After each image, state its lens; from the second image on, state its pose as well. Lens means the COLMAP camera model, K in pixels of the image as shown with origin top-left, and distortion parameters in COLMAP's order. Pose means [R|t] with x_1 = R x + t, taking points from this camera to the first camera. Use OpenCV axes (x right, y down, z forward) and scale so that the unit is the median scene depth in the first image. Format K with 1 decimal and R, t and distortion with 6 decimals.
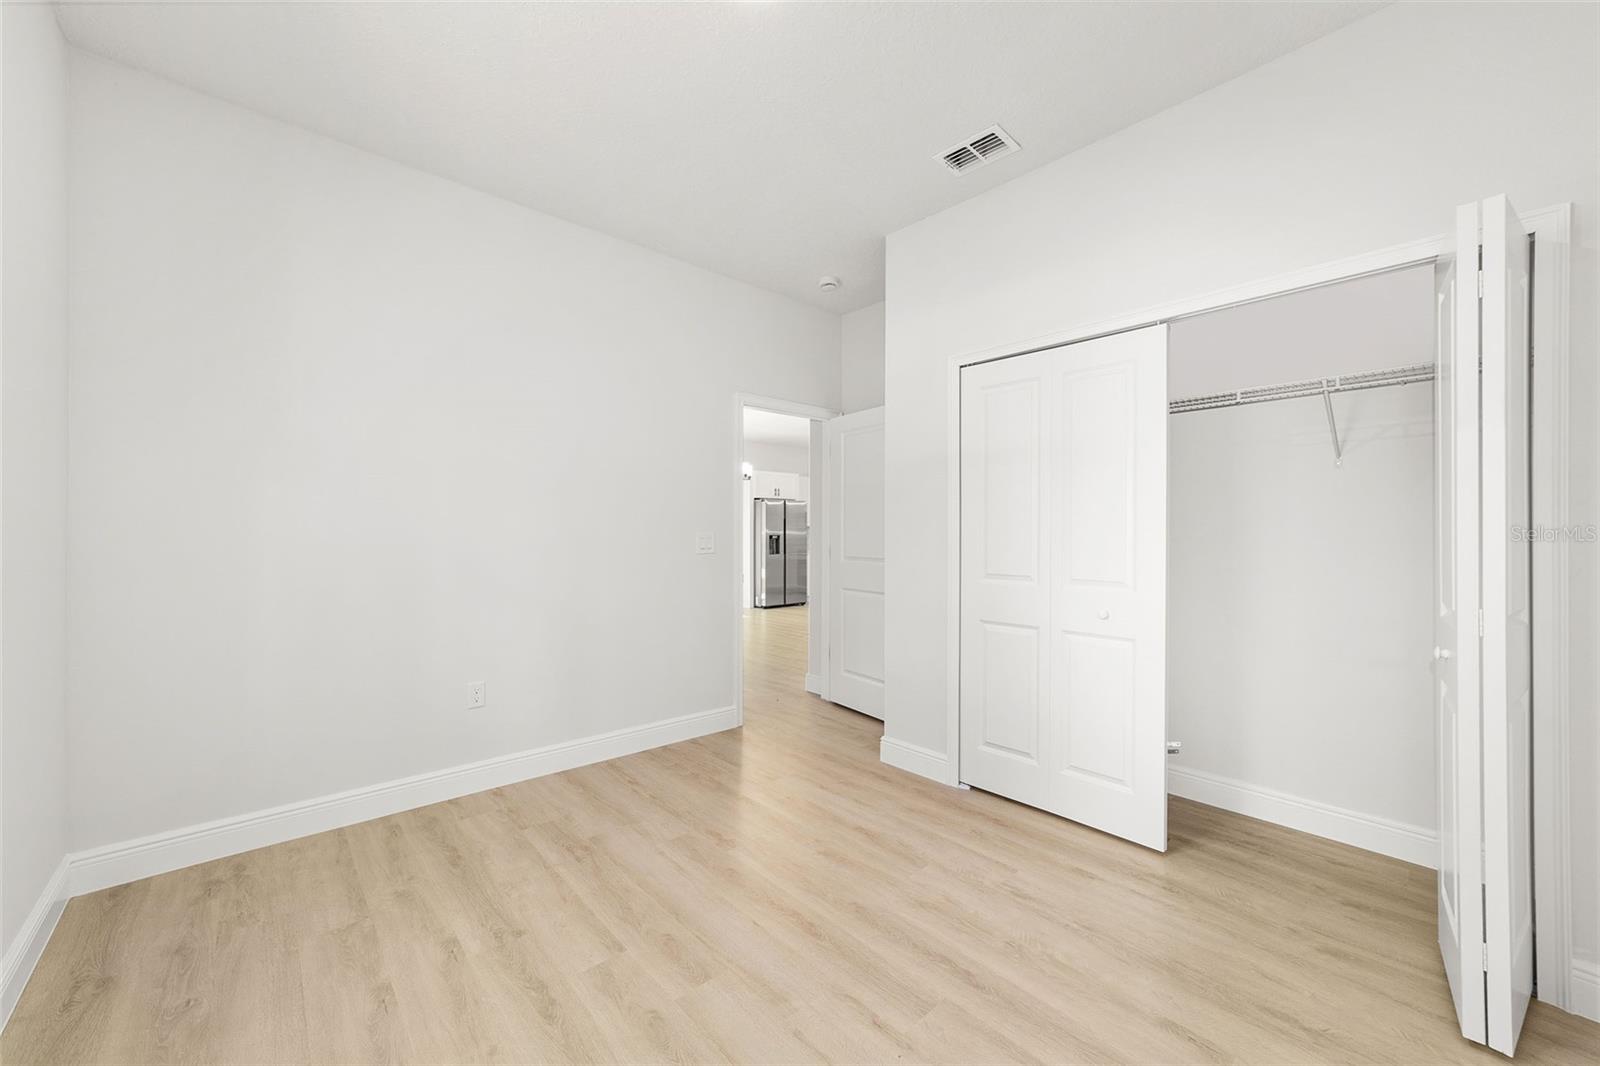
lens RADIAL K [[612.4, 0, 798.5], [0, 612.4, 525.7], [0, 0, 1]] dist [-0.019956, 0.008228]
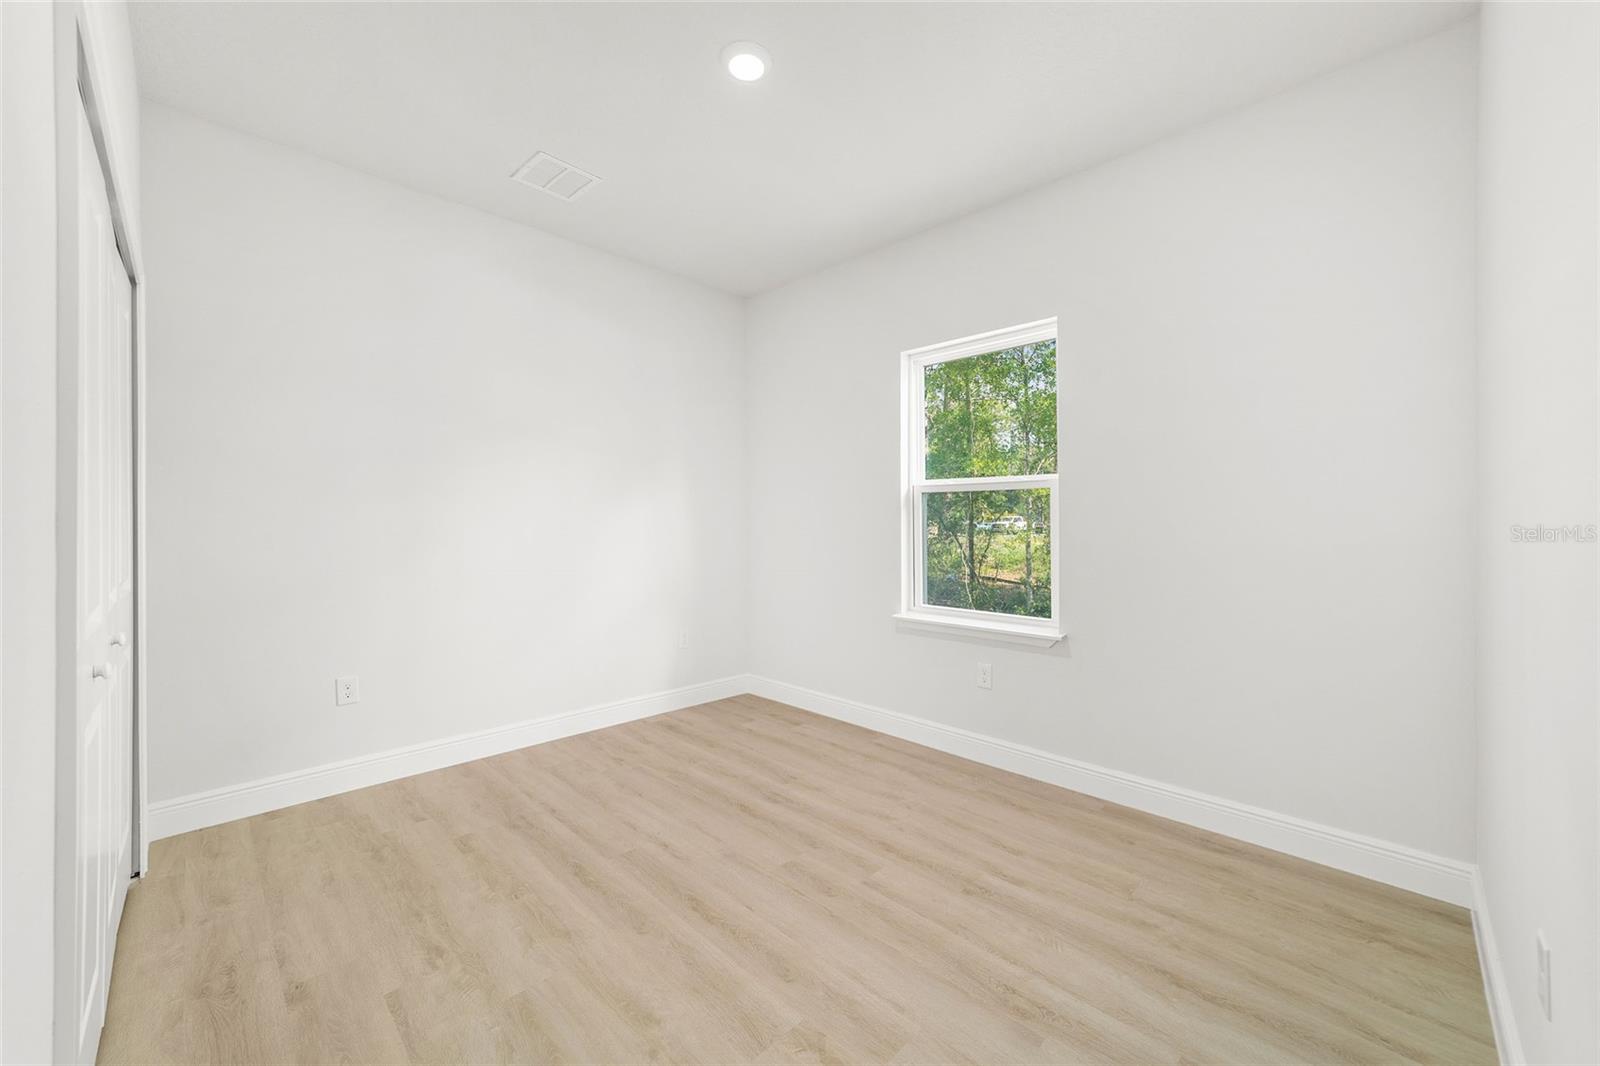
lens RADIAL K [[612.4, 0, 798.5], [0, 612.4, 525.7], [0, 0, 1]] dist [-0.019956, 0.008228]
pose [[-0.998604, -0.006502, -0.052419, -0.094691], [-0.005966, 0.999929, -0.010357, 0.028251], [0.052483, -0.010030, -0.998571, 2.049955]]
